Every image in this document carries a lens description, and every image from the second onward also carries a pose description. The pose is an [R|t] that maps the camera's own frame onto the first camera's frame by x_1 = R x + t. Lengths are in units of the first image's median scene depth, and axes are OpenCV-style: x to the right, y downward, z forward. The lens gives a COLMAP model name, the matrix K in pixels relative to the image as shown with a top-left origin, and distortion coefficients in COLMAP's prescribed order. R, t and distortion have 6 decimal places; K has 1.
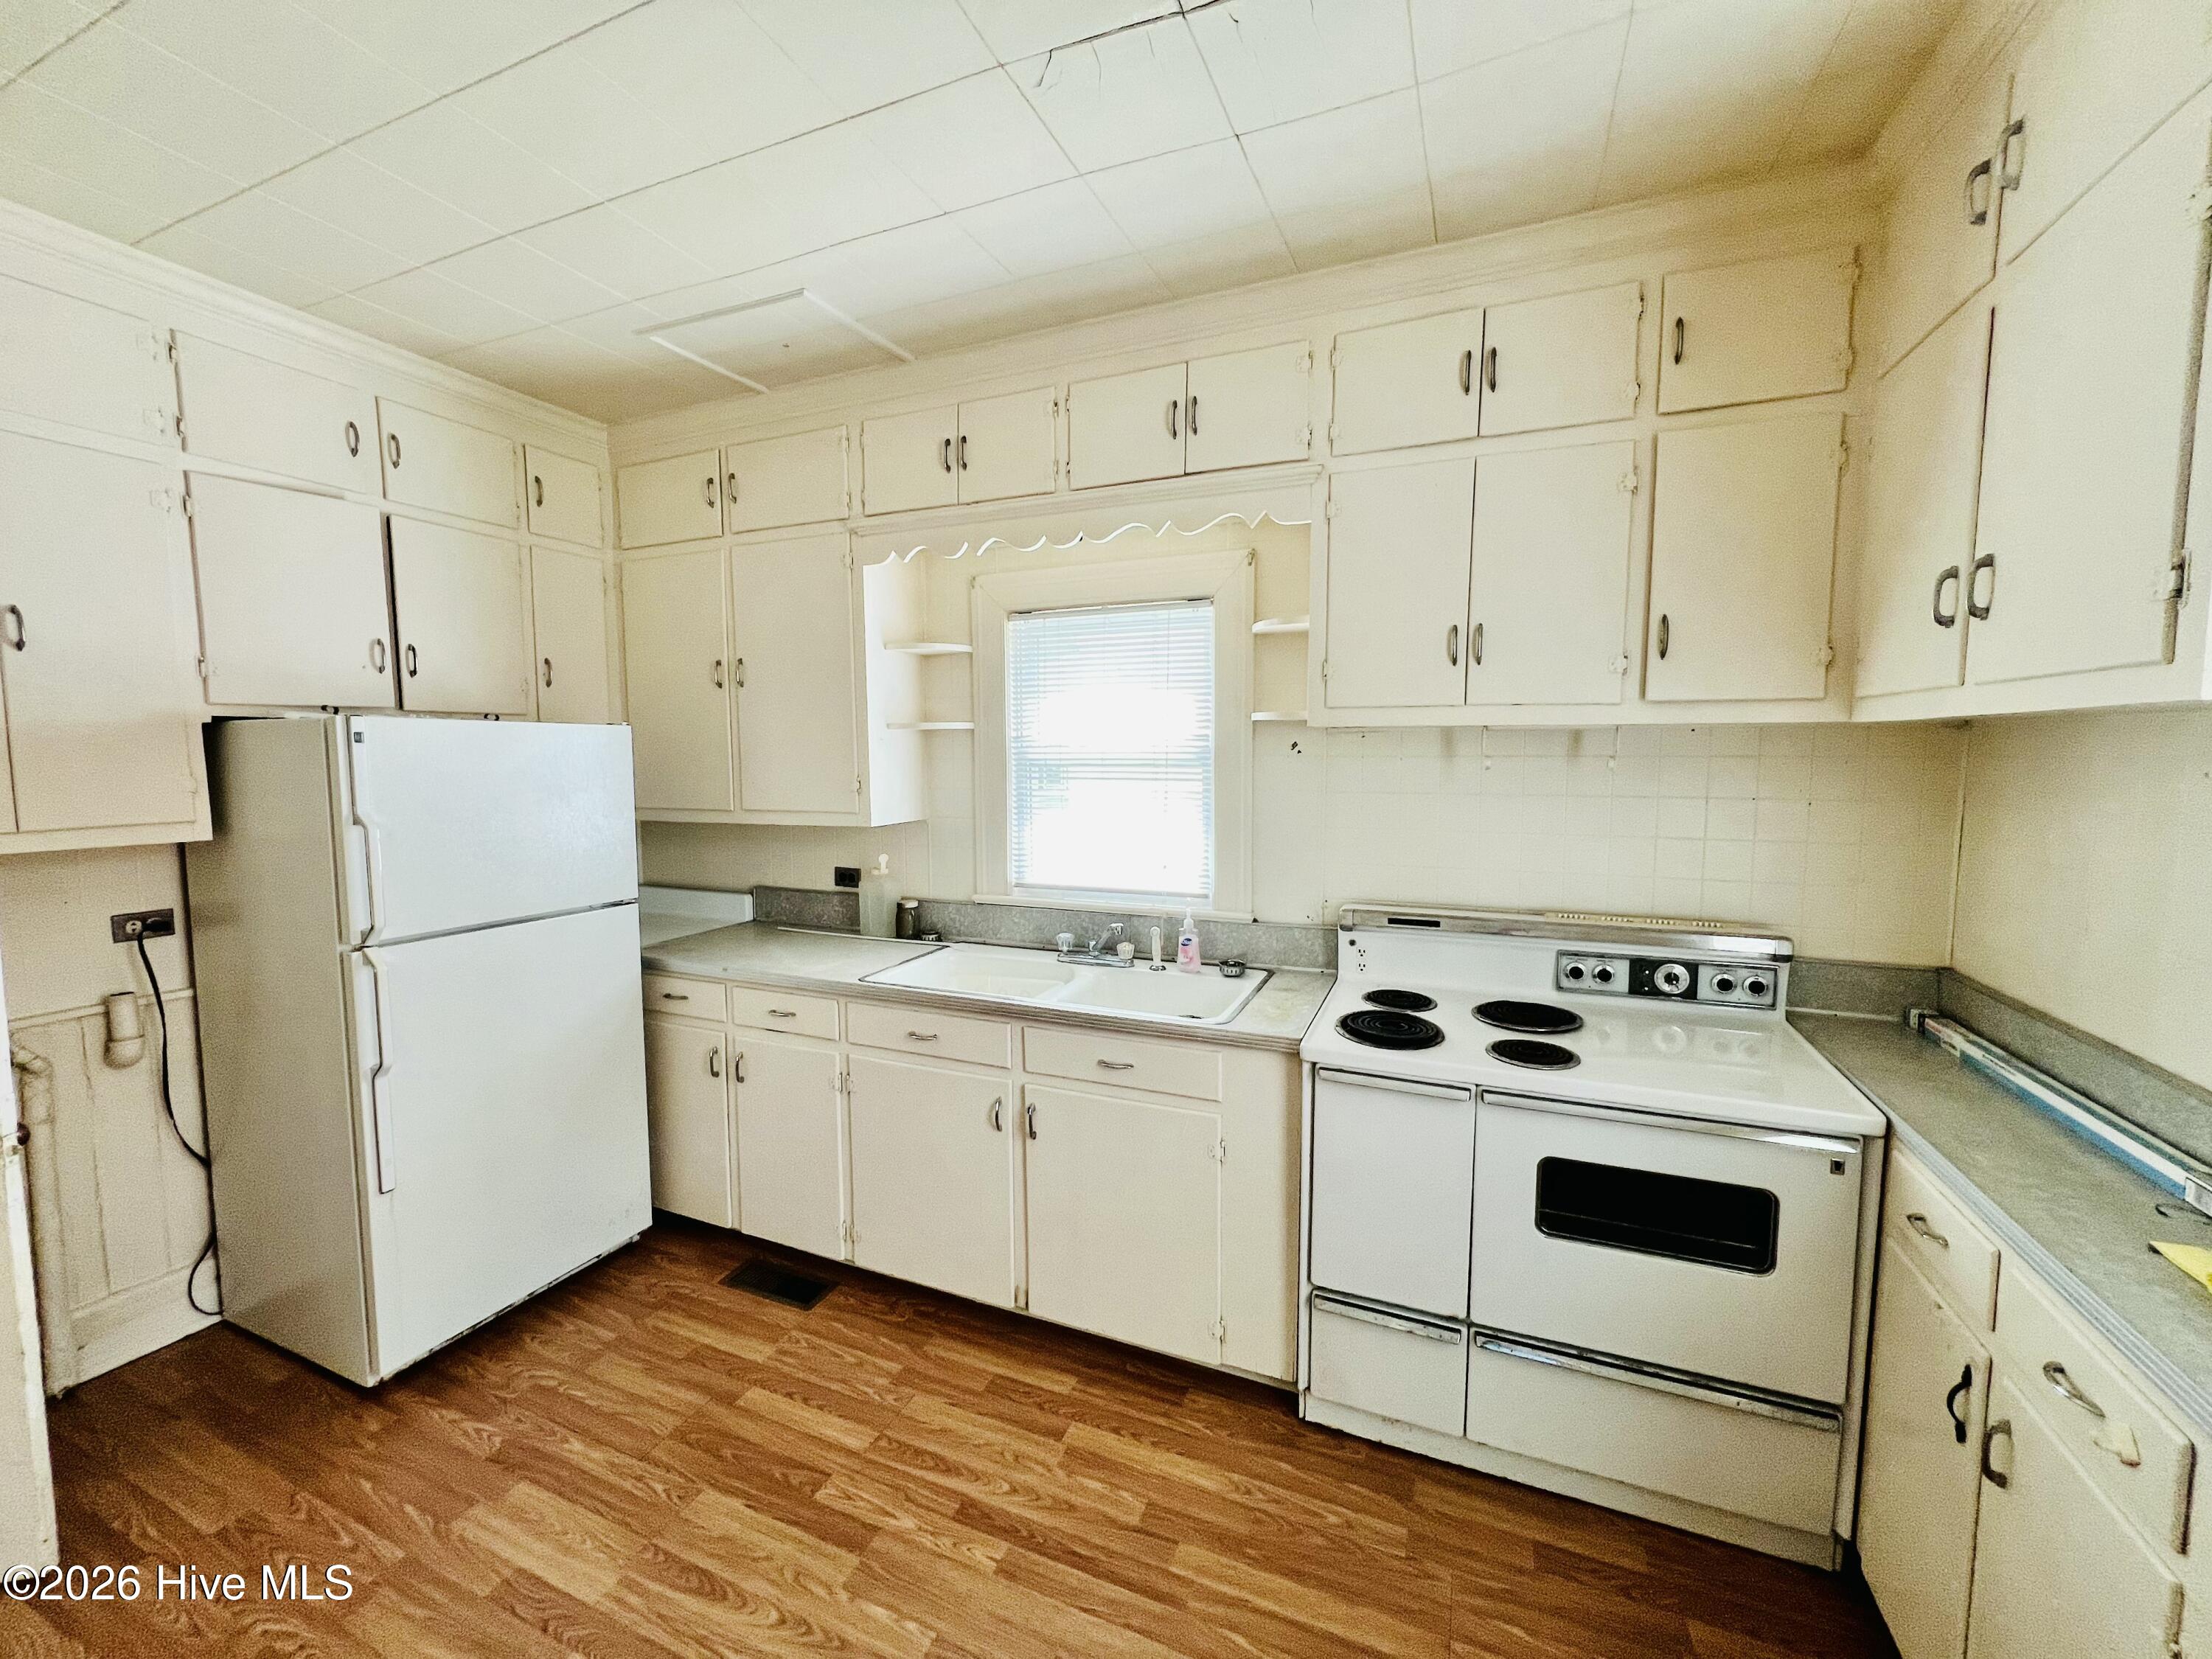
lens RADIAL K [[890.4, 0, 1115.8], [0, 890.4, 822.8], [0, 0, 1]] dist [-0.000669, -0.000124]
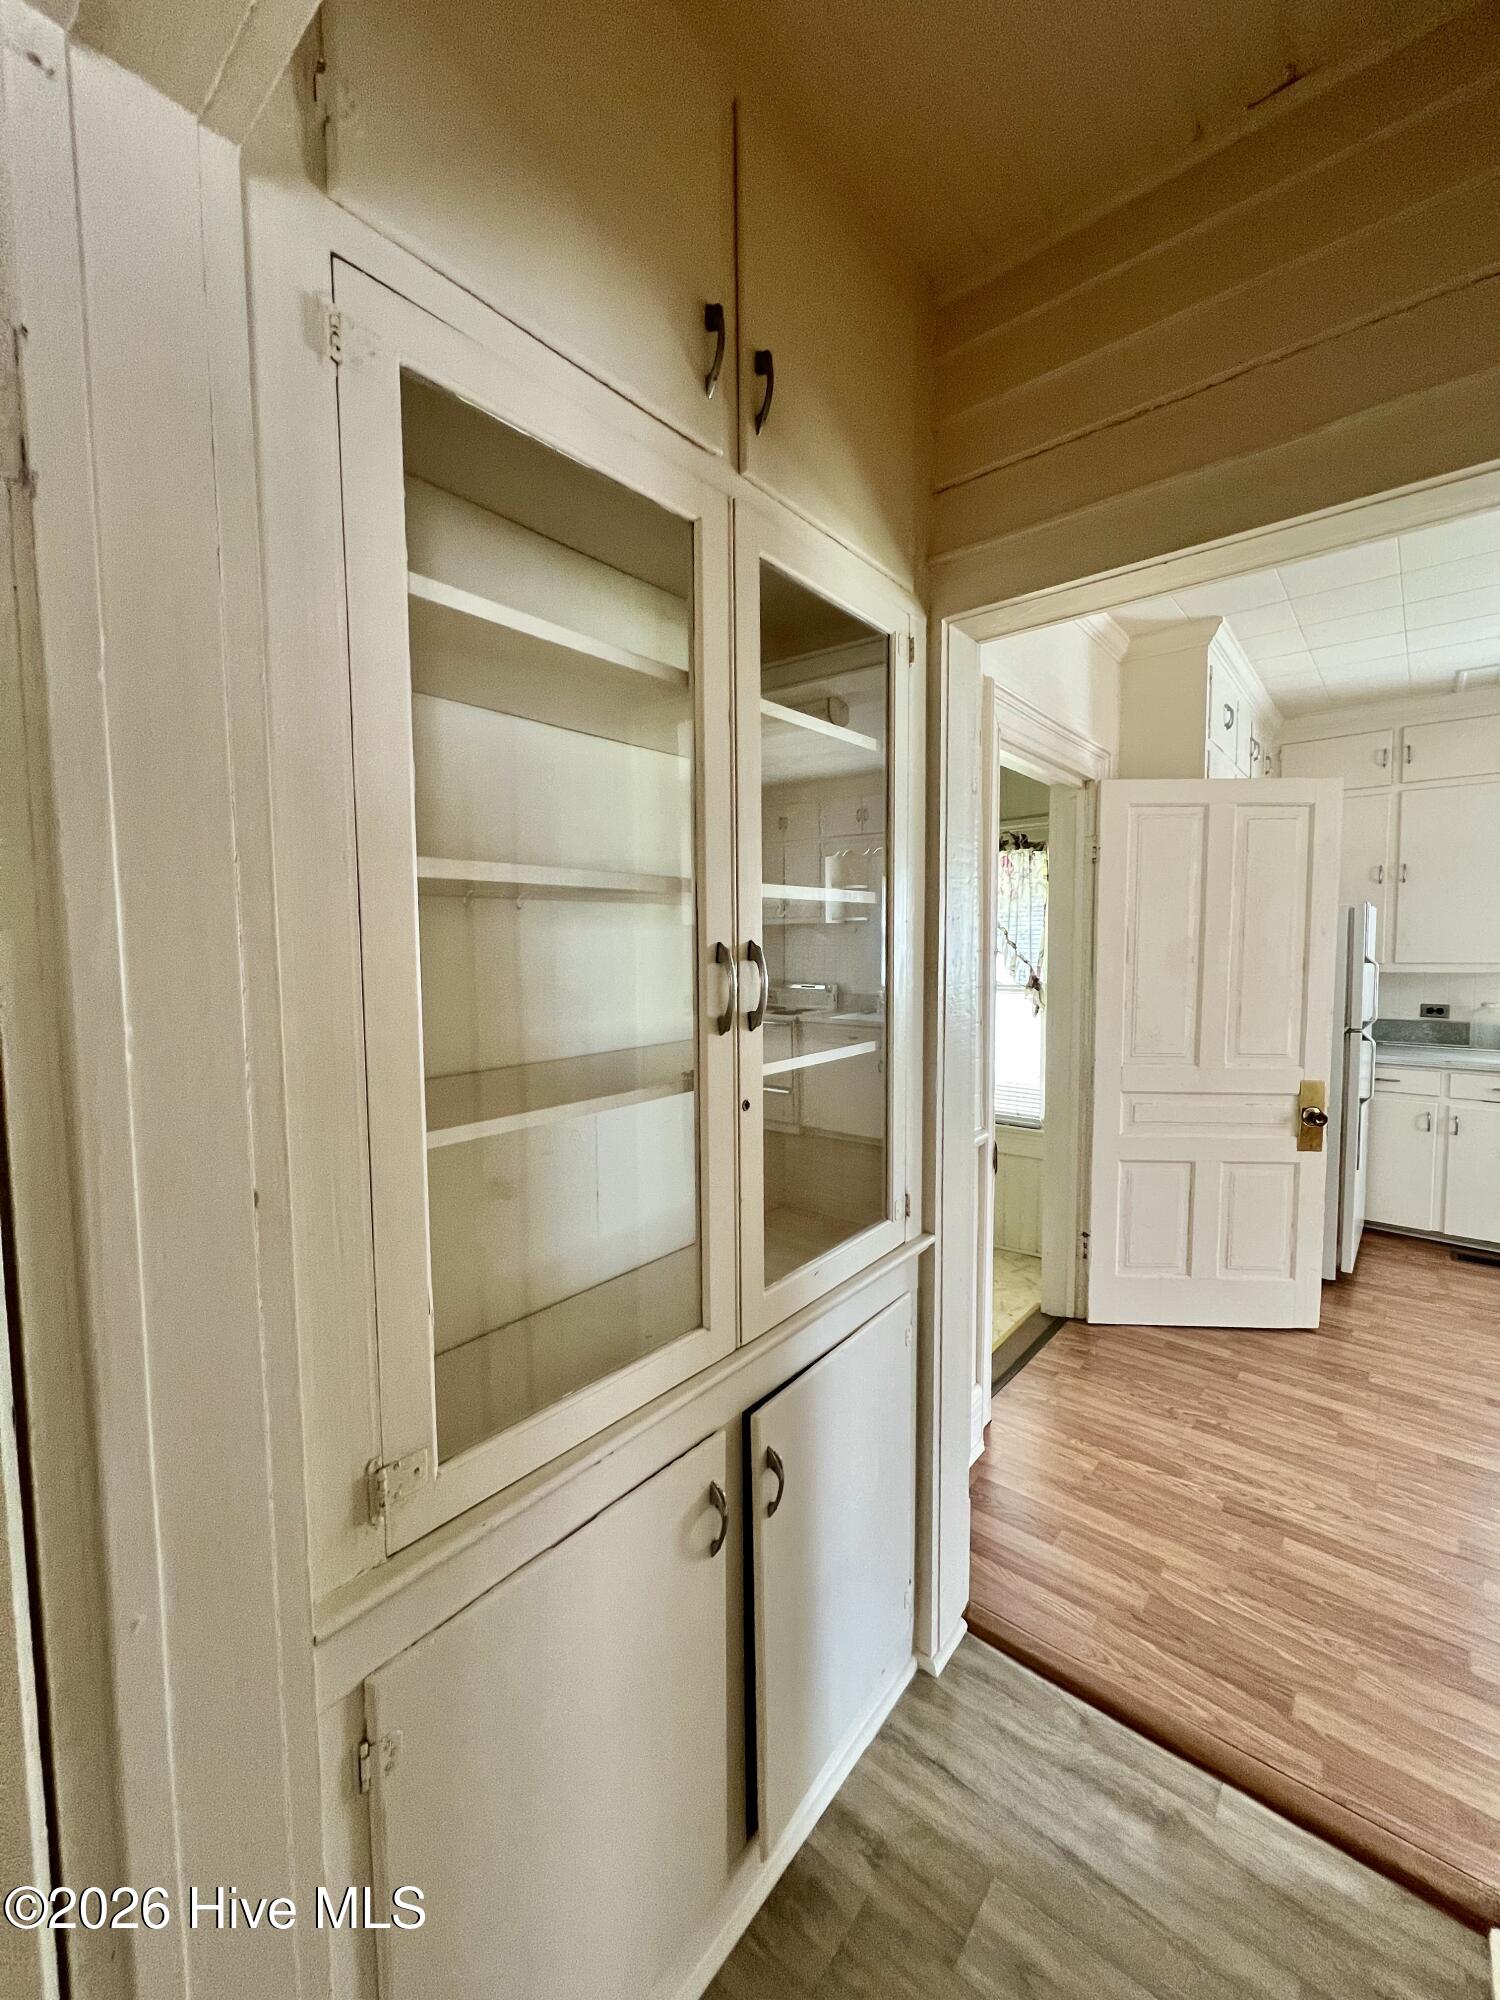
lens RADIAL K [[800.9, 0, 739.8], [0, 800.9, 994.9], [0, 0, 1]] dist [0.002254, -0.000058]
pose [[0.957290, 0.015252, -0.288726, -1.014516], [-0.016084, 0.999871, -0.000508, 0.053924], [0.288680, 0.005130, 0.957412, -0.592230]]
